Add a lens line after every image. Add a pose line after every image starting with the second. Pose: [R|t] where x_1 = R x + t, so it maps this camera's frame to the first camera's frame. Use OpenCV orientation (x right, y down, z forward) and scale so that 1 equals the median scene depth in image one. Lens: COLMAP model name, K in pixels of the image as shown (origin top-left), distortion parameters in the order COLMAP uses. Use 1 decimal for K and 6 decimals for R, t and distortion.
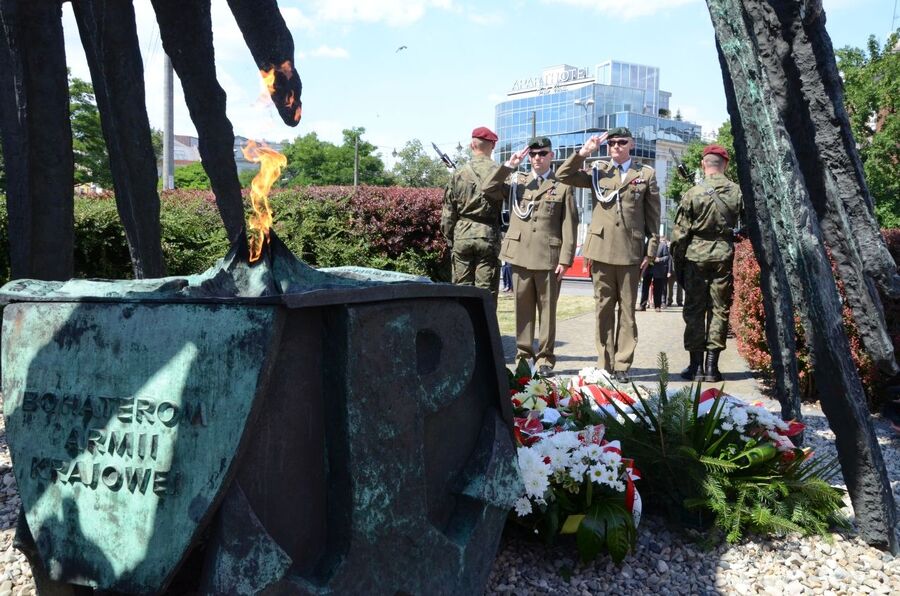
lens RADIAL K [[728.9, 0, 450.0], [0, 728.9, 298.0], [0, 0, 1]] dist [-0.139215, 0.123954]
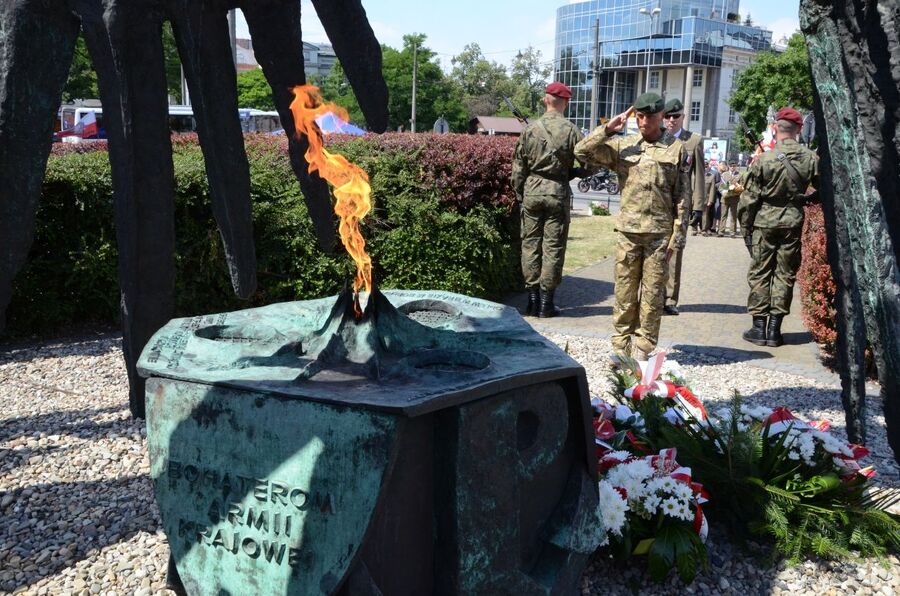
lens RADIAL K [[717.0, 0, 450.0], [0, 717.0, 298.0], [0, 0, 1]] dist [-0.154151, 0.133452]
pose [[0.996622, 0.024678, -0.078327, -0.047193], [-0.015499, 0.993164, 0.115696, -0.173996], [0.080647, -0.114091, 0.990192, -0.031402]]
